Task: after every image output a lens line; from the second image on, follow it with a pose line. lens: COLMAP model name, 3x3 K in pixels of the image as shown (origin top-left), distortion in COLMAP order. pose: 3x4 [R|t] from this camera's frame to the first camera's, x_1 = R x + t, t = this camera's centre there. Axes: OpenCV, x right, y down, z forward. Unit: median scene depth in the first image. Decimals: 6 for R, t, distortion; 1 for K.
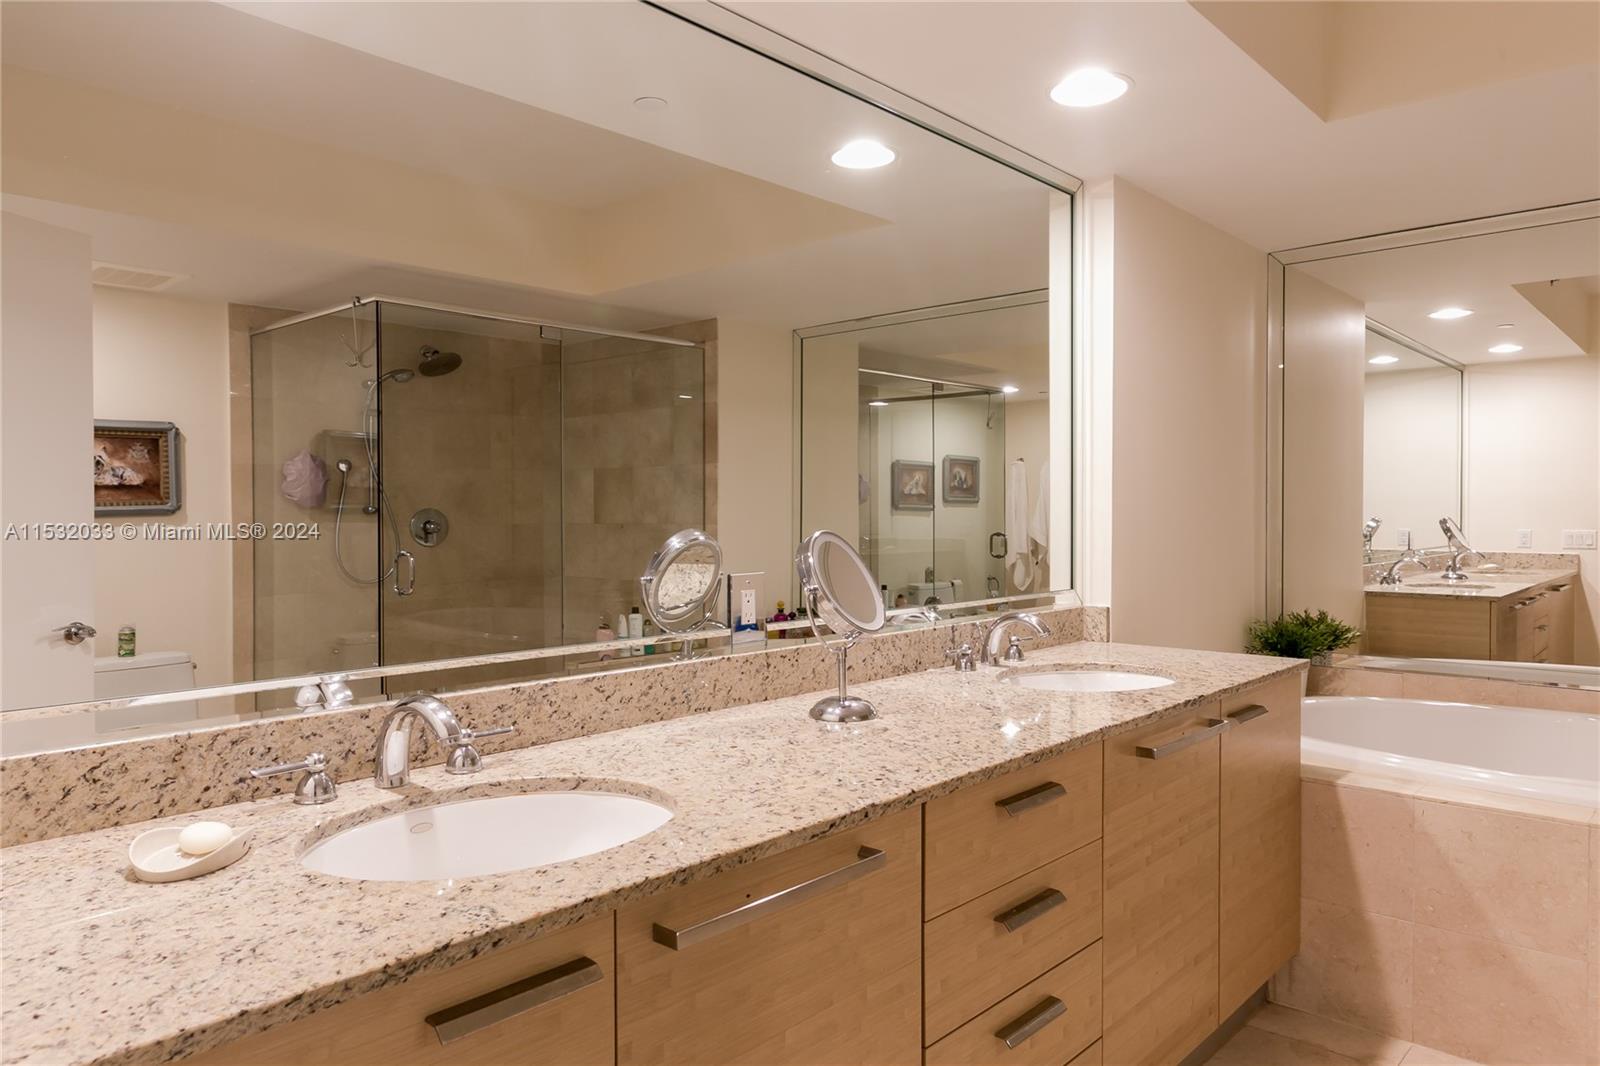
lens RADIAL K [[1053.2, 0, 796.8], [0, 1053.2, 527.8], [0, 0, 1]] dist [0.007208, 0.002319]
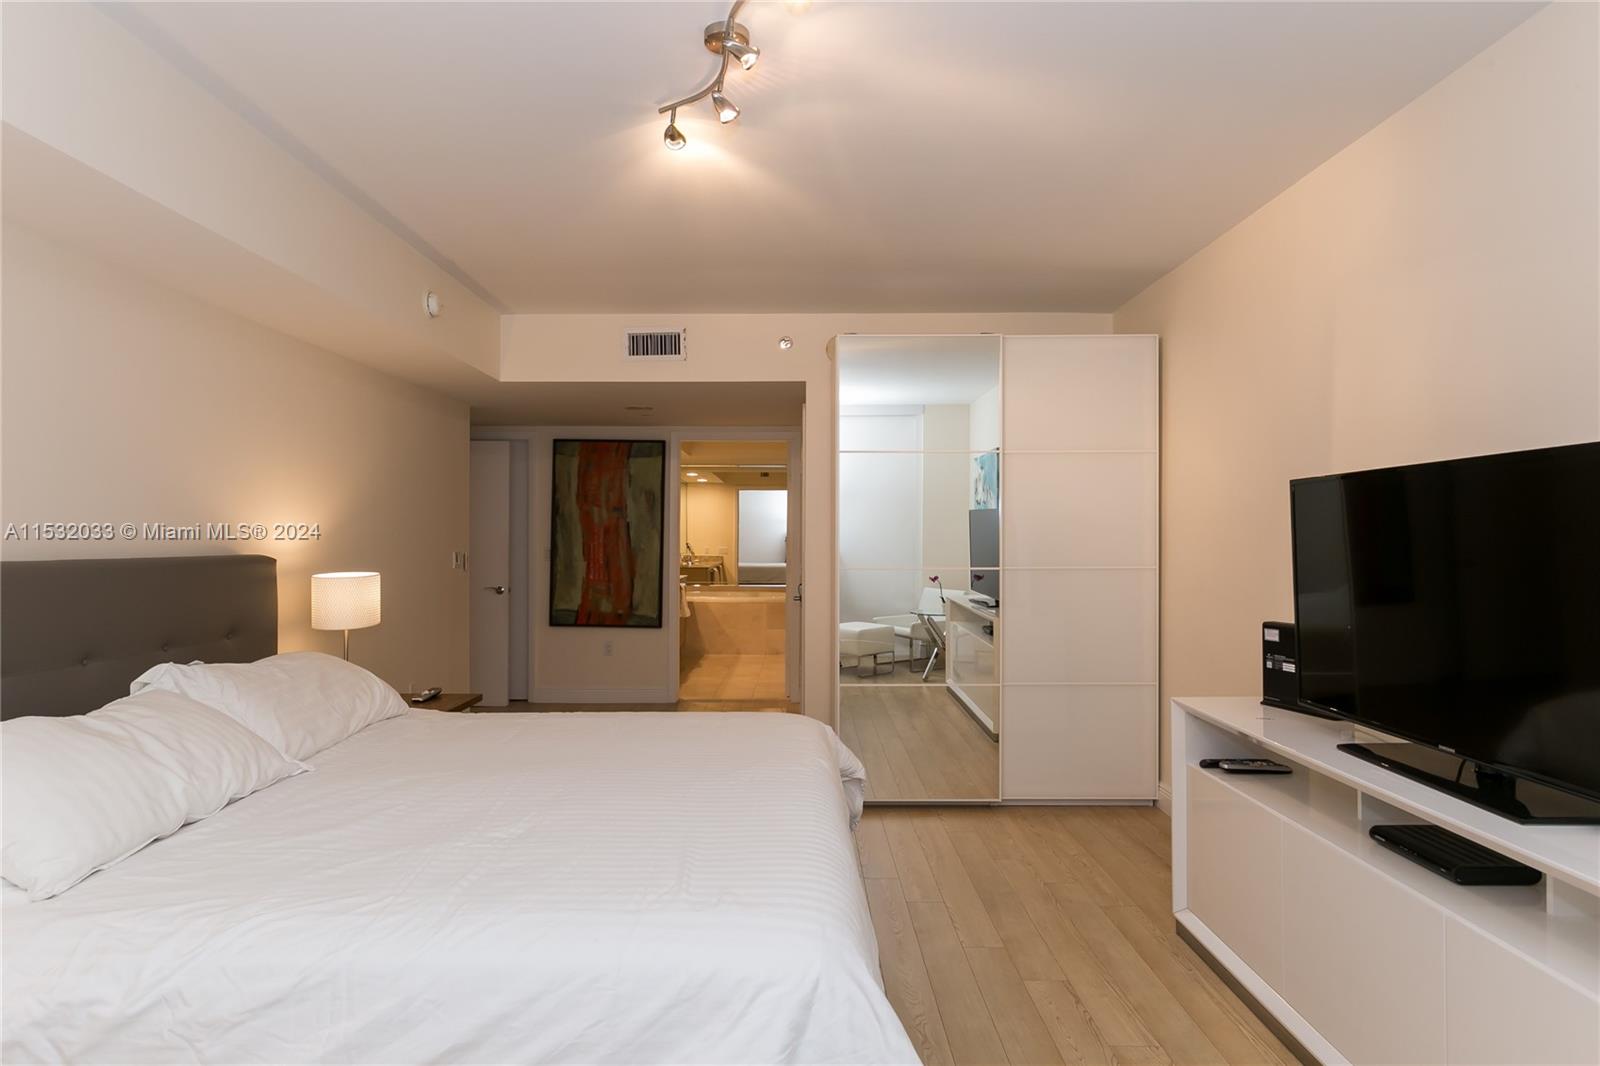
lens RADIAL K [[881.2, 0, 799.0], [0, 881.2, 533.2], [0, 0, 1]] dist [-0.000104, -0.000001]
pose [[0.733447, 0.006893, 0.679711, -1.783754], [0.004322, 0.999881, -0.014804, 0.002762], [-0.679732, 0.013796, 0.733330, -2.153816]]
